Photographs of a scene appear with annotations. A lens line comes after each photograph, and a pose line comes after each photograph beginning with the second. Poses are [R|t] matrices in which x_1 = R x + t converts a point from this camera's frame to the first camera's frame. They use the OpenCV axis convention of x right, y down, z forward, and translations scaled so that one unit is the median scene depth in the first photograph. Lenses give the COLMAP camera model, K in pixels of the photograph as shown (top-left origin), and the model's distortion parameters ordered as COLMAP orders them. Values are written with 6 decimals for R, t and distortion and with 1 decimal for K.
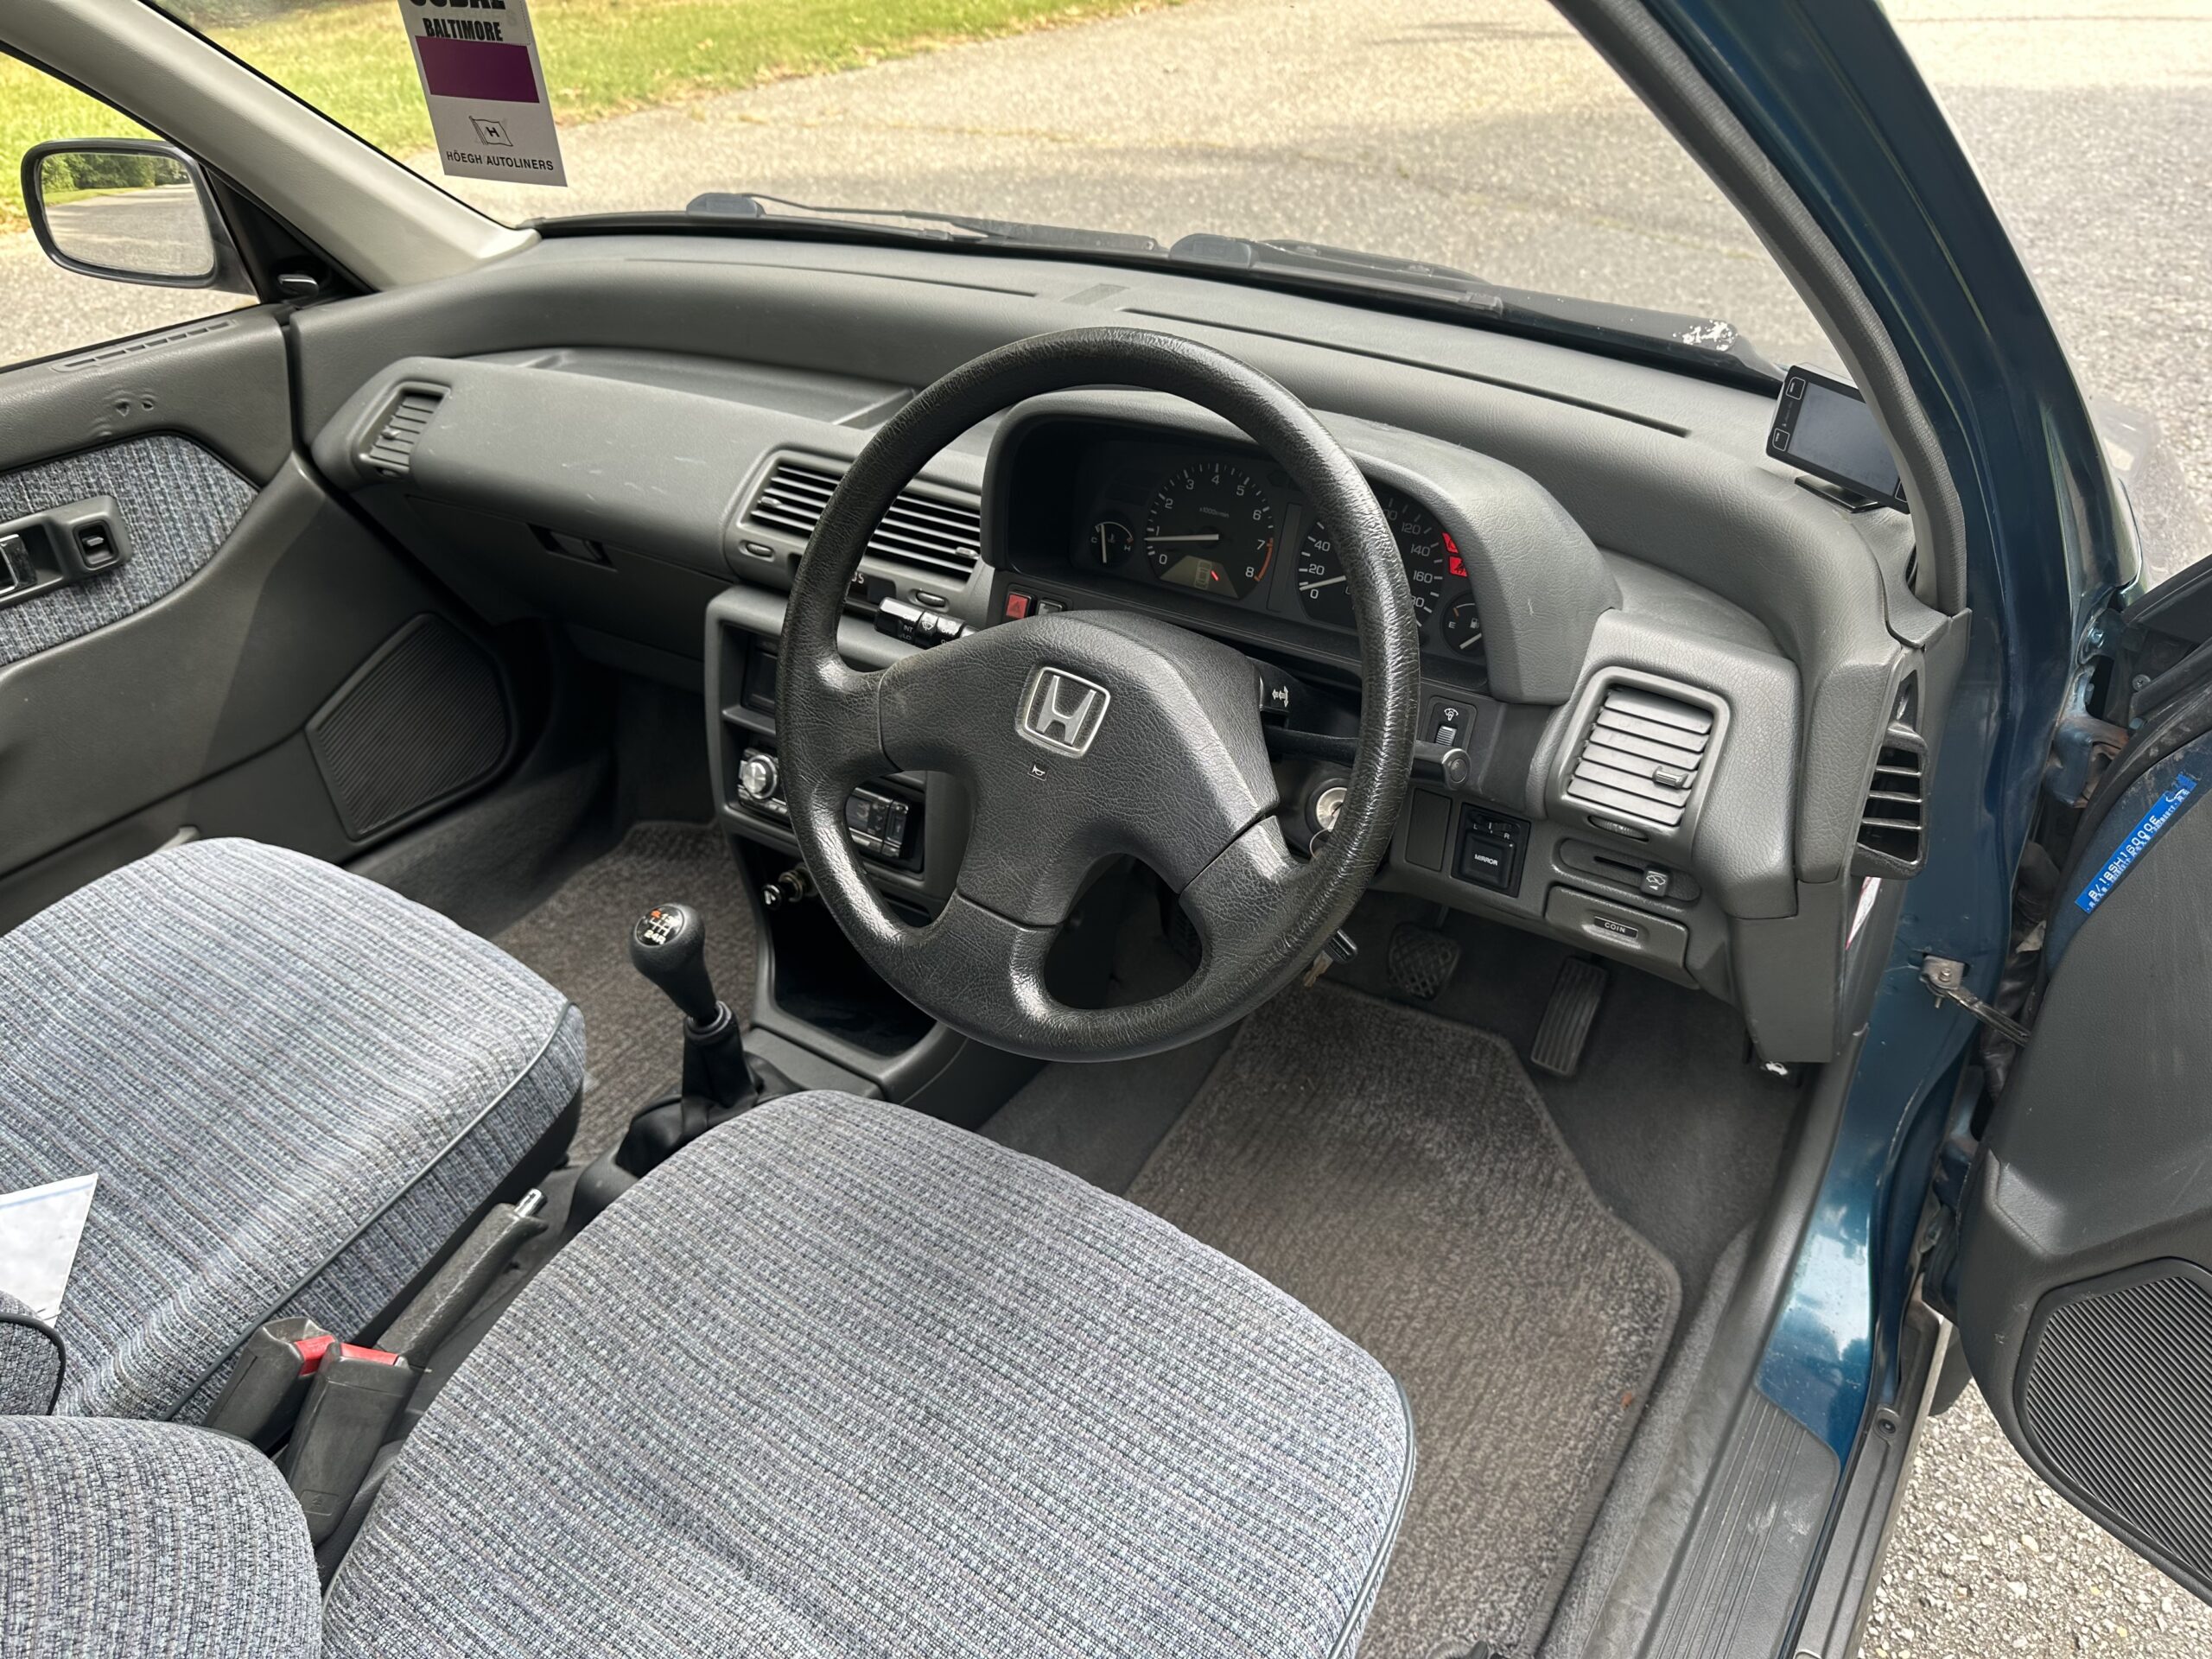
lens RADIAL K [[1526.1, 0, 1058.5], [0, 1526.1, 774.9], [0, 0, 1]] dist [0.002055, -0.016885]
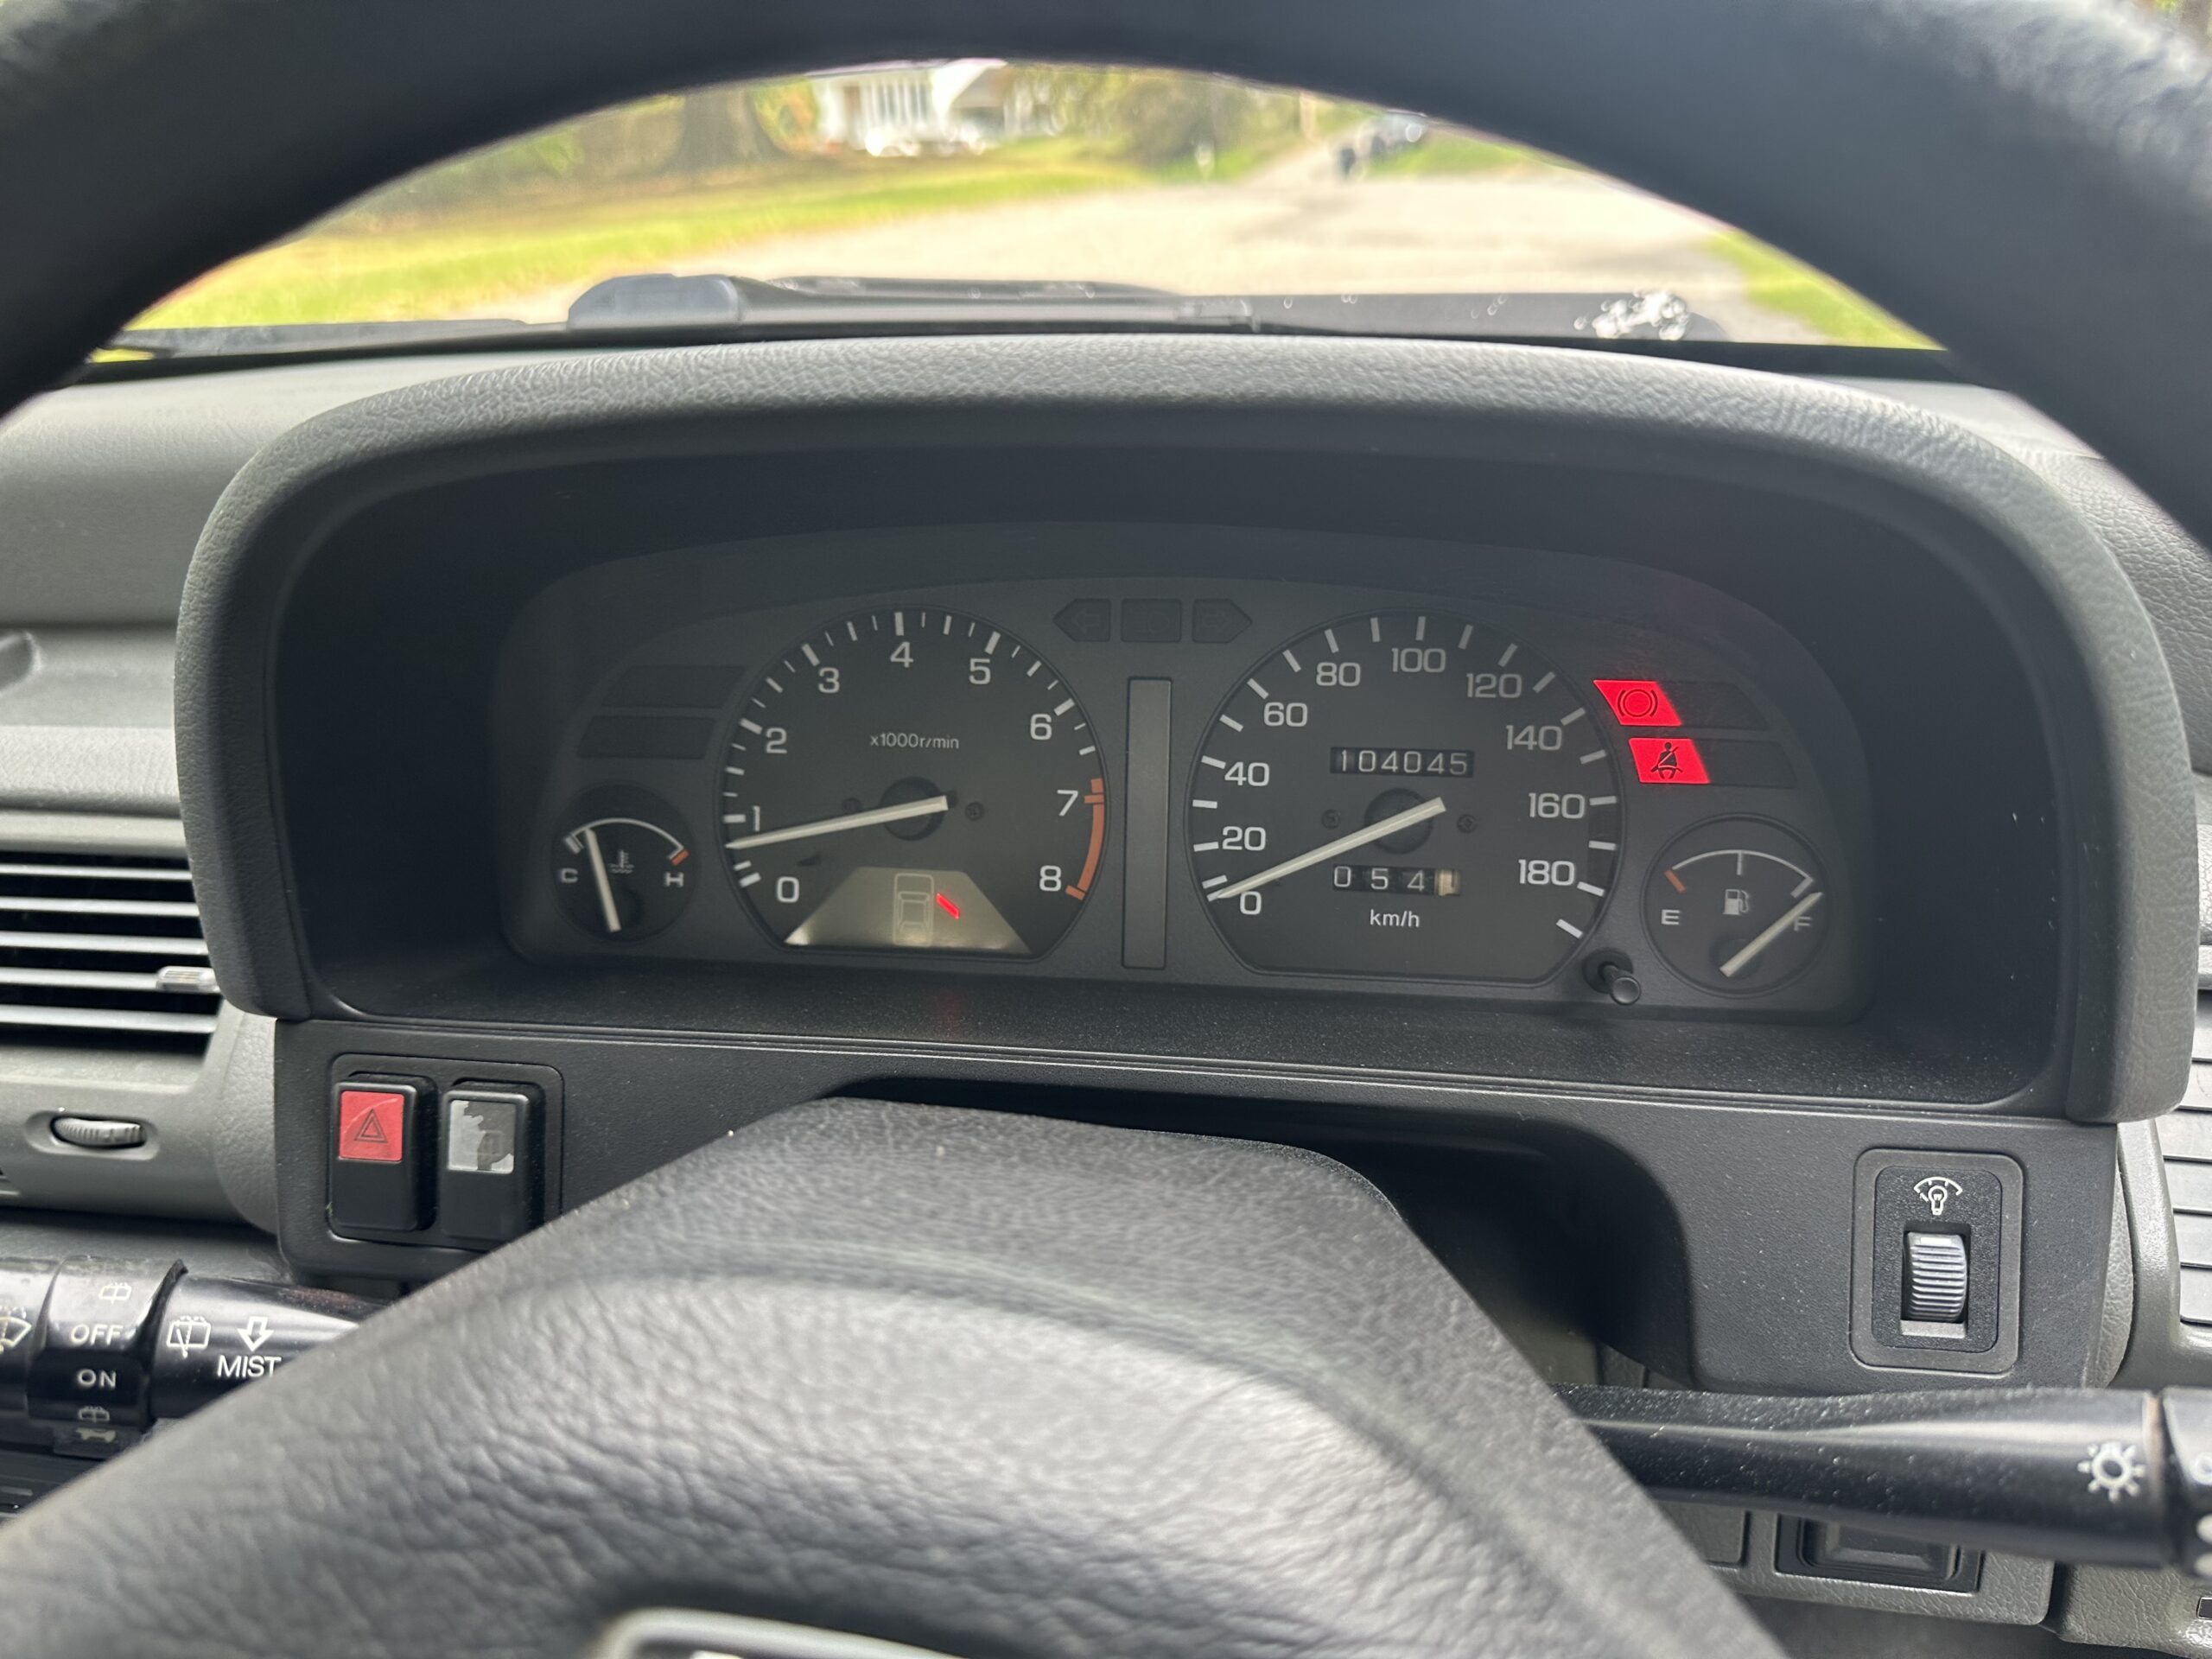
lens RADIAL K [[1526.1, 0, 1122.2], [0, 1526.1, 831.3], [0, 0, 1]] dist [0.002055, -0.016885]
pose [[0.890269, -0.173122, 0.421247, -0.012540], [0.232730, 0.967984, -0.094038, -0.102368], [-0.391481, 0.181756, 0.902057, 0.638021]]
